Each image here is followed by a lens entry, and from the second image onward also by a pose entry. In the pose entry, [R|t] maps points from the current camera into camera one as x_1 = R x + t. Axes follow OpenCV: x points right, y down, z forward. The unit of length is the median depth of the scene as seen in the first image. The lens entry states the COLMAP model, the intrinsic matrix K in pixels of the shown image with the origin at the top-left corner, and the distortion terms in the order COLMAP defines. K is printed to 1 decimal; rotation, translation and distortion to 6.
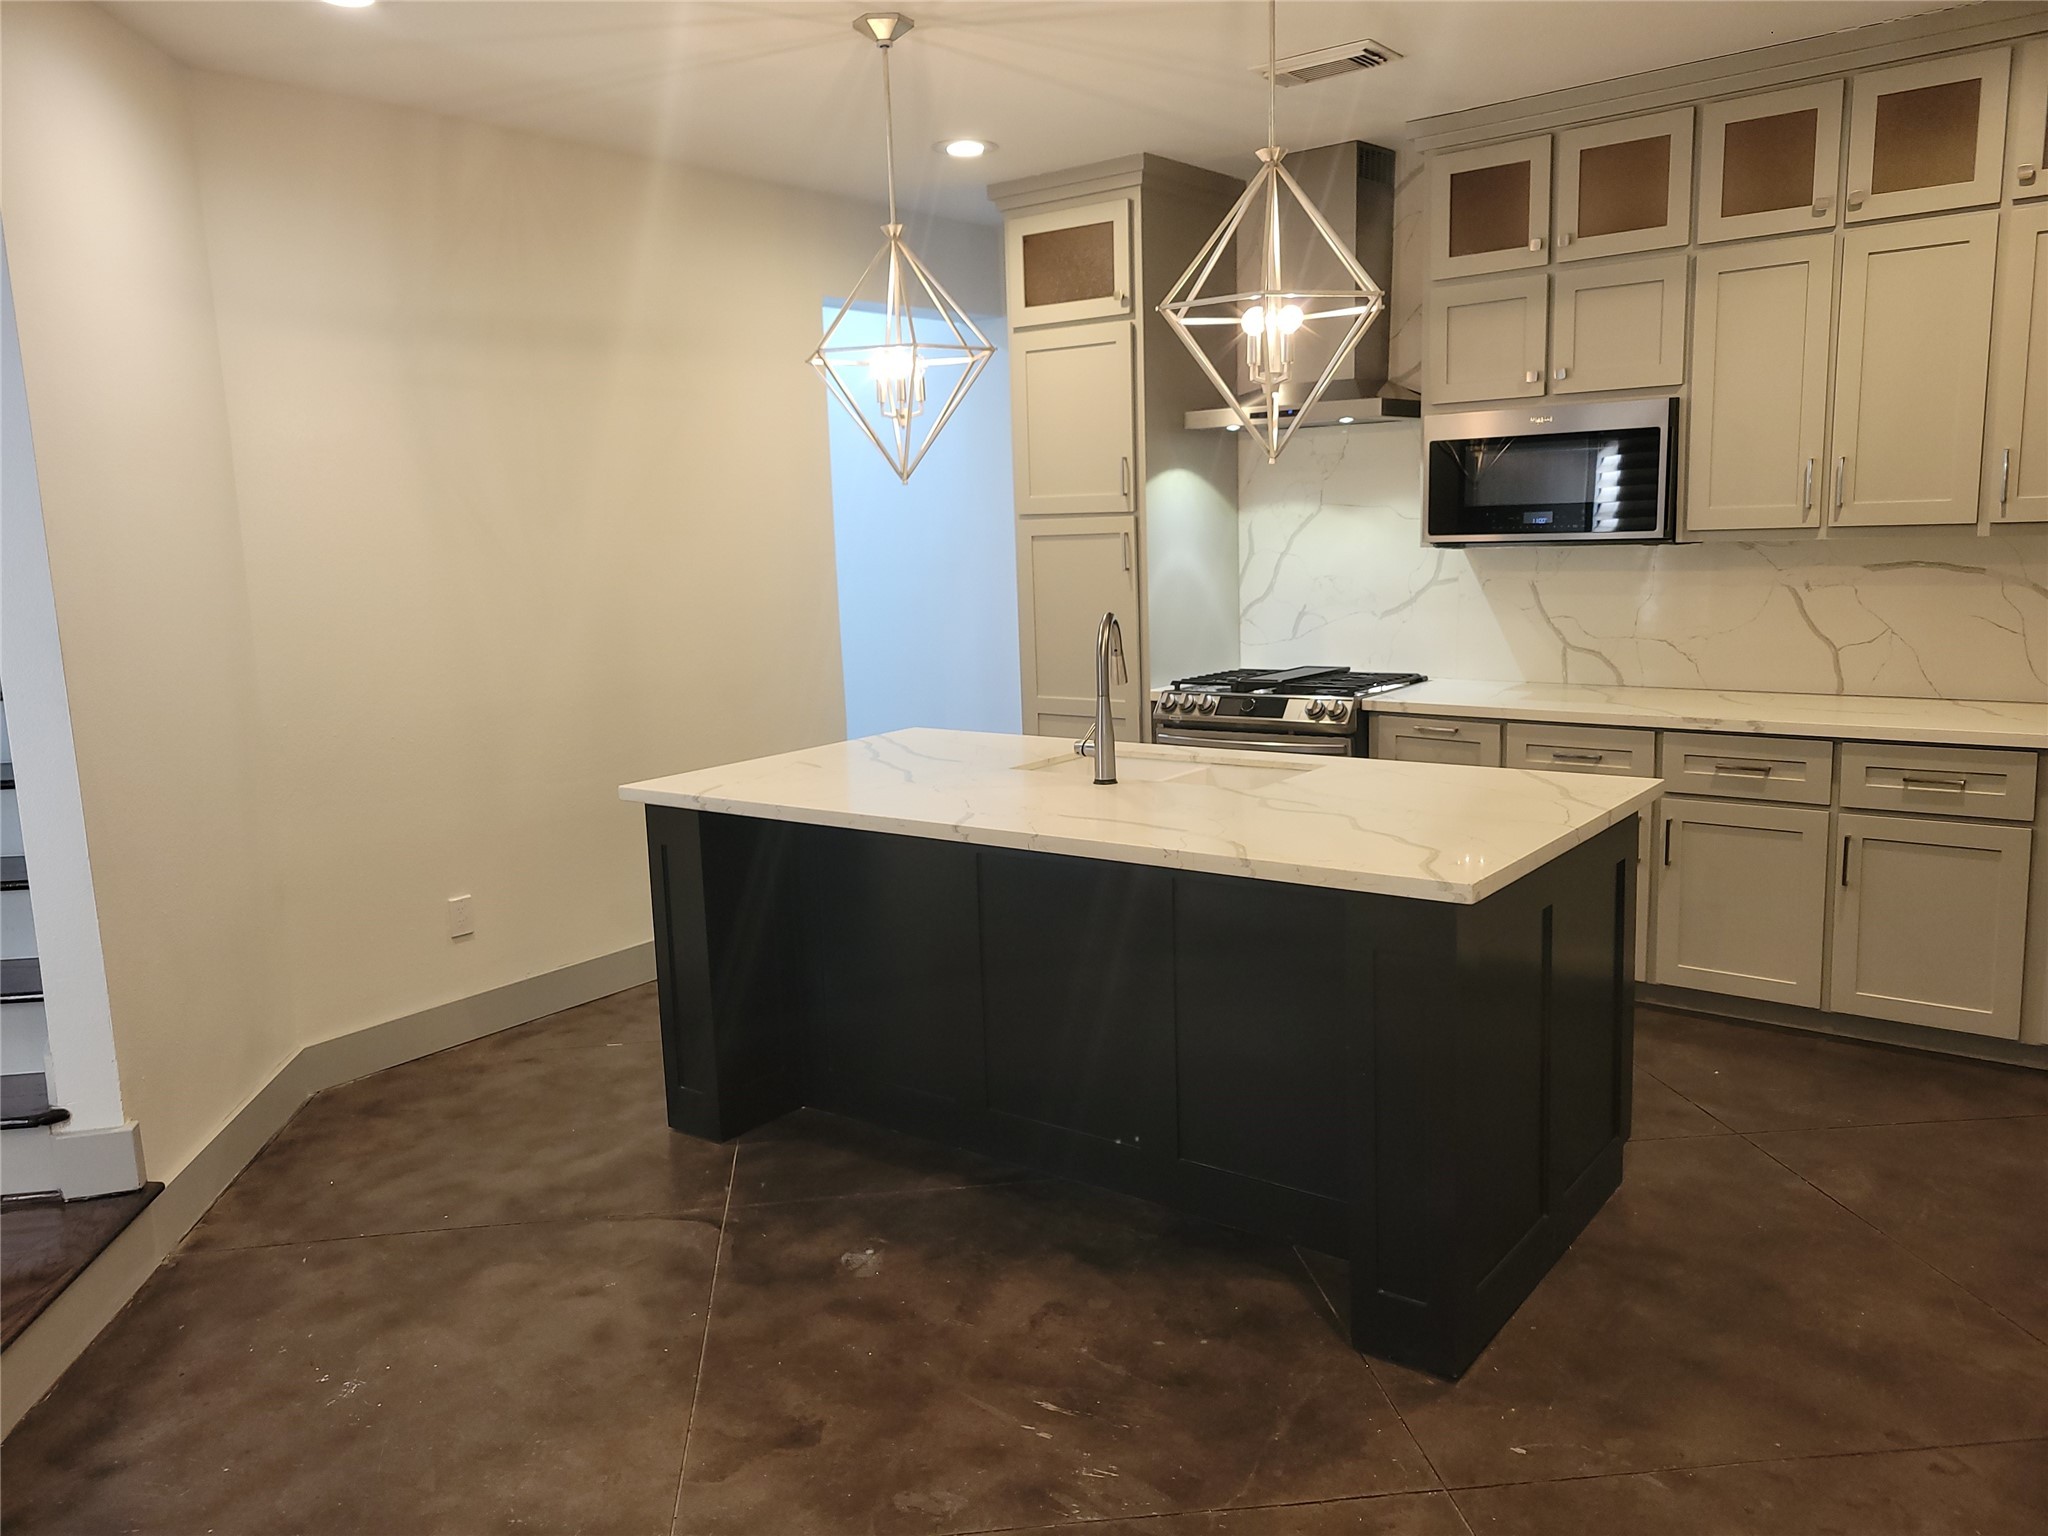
lens RADIAL K [[1522.6, 0, 1007.9], [0, 1522.6, 746.9], [0, 0, 1]] dist [0.052965, -0.001666]
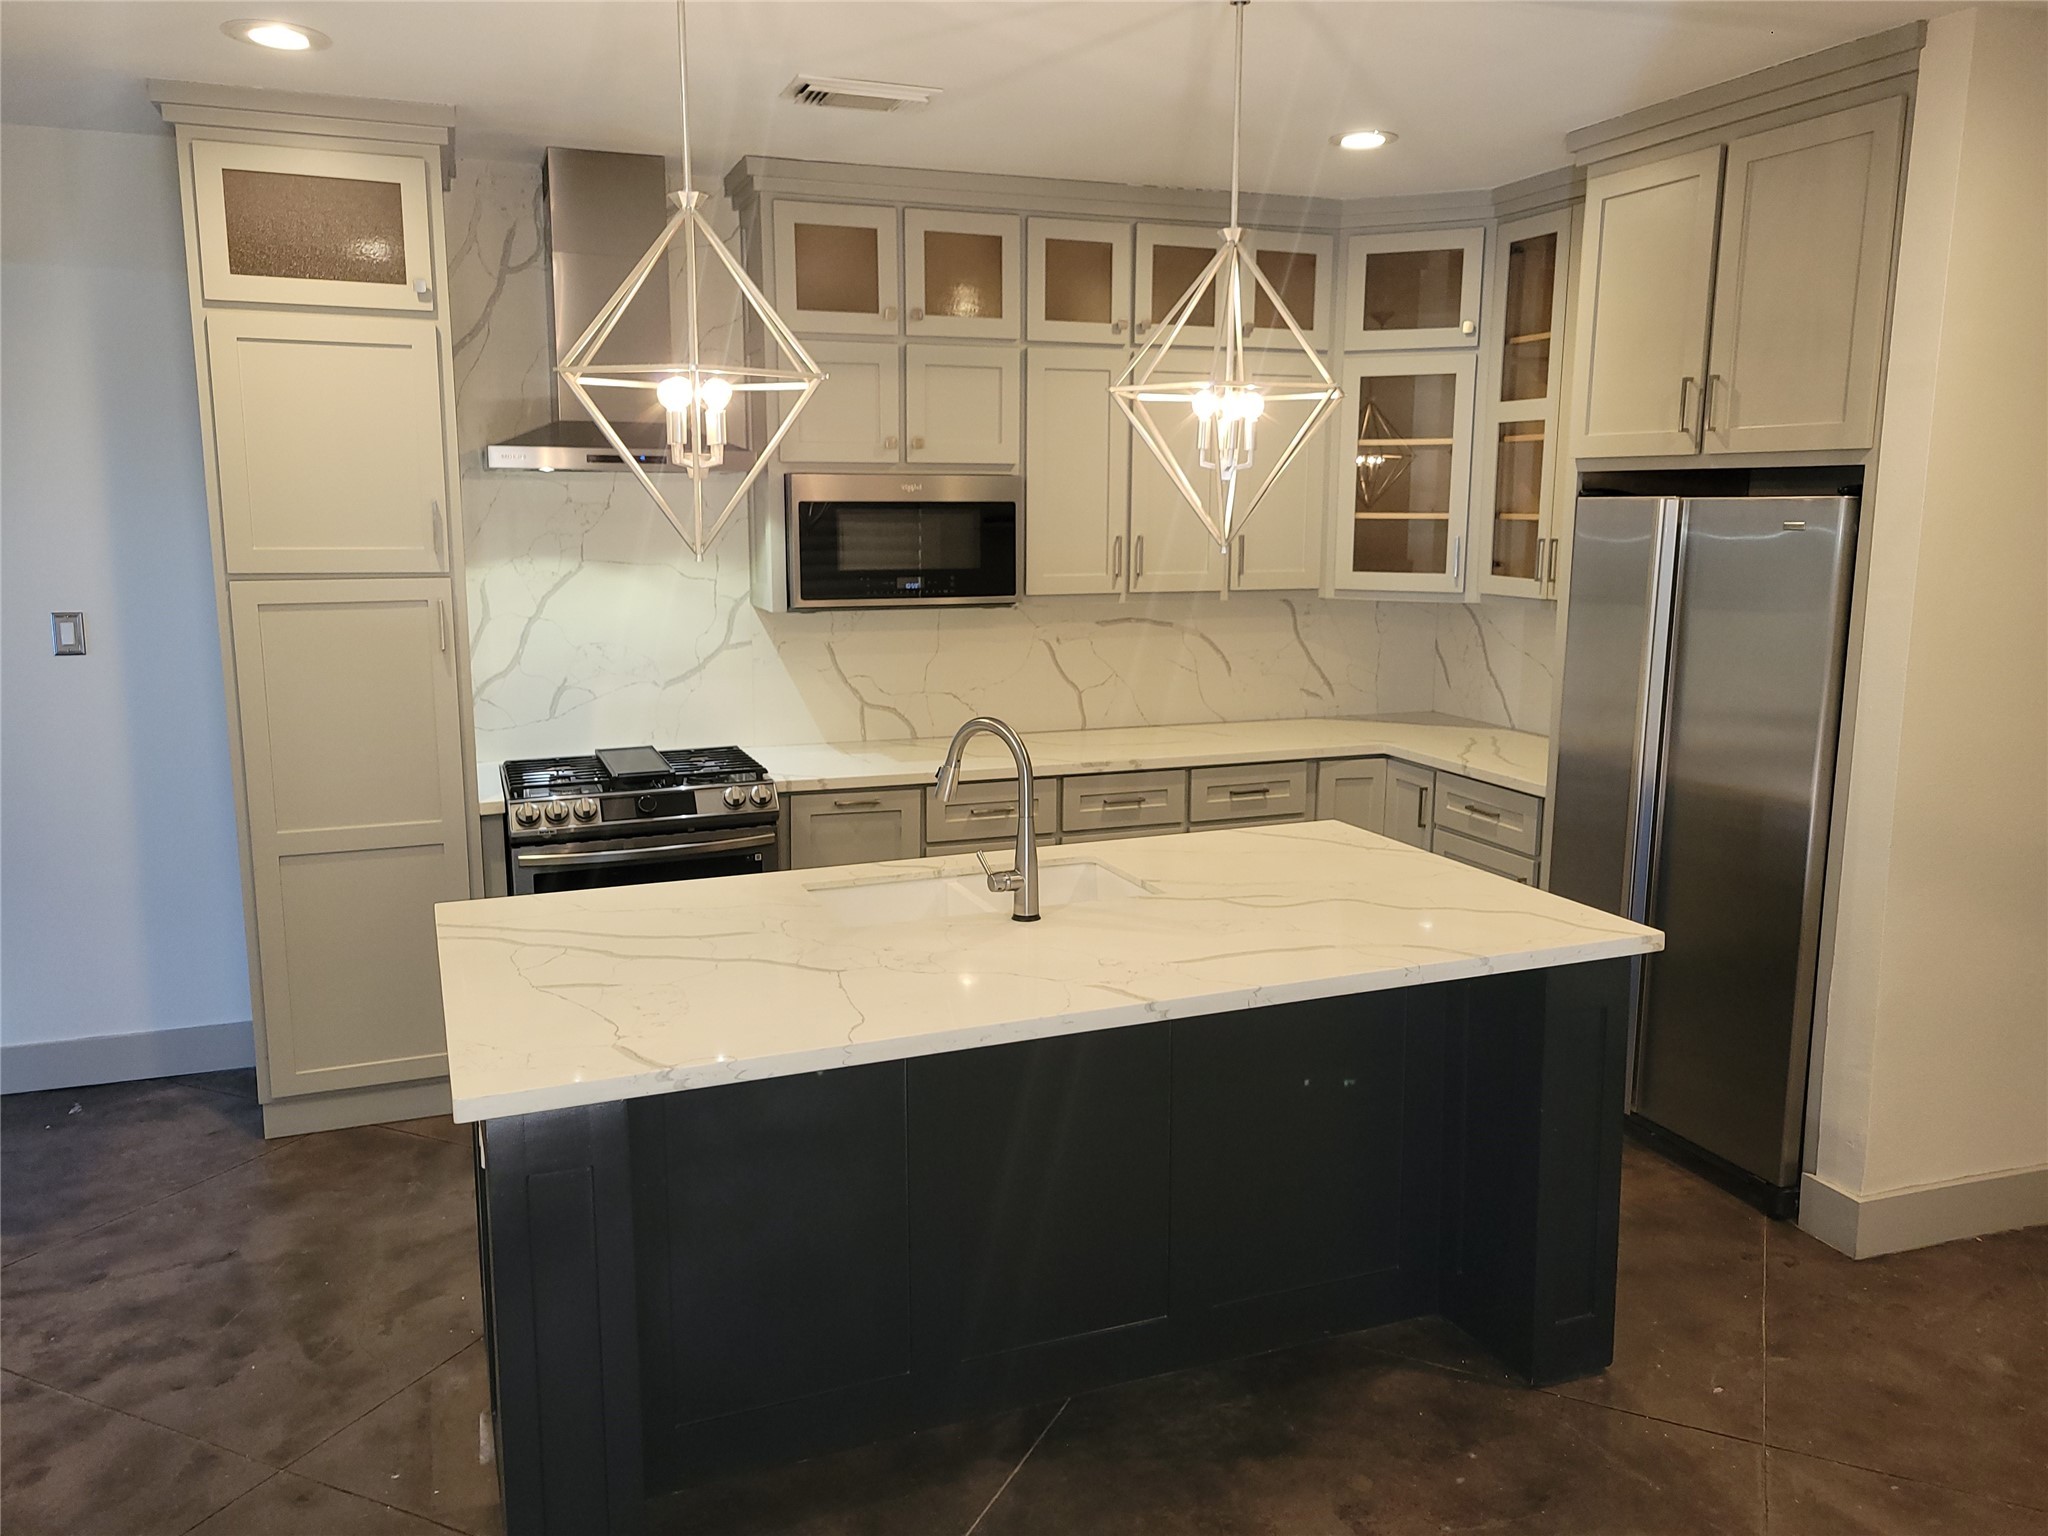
lens RADIAL K [[1522.6, 0, 1045.3], [0, 1522.6, 742.3], [0, 0, 1]] dist [0.052965, -0.001666]
pose [[0.528399, -0.100873, 0.842982, -0.494170], [0.112977, 0.992440, 0.047941, -0.087678], [-0.841446, 0.069906, 0.535801, 0.413402]]
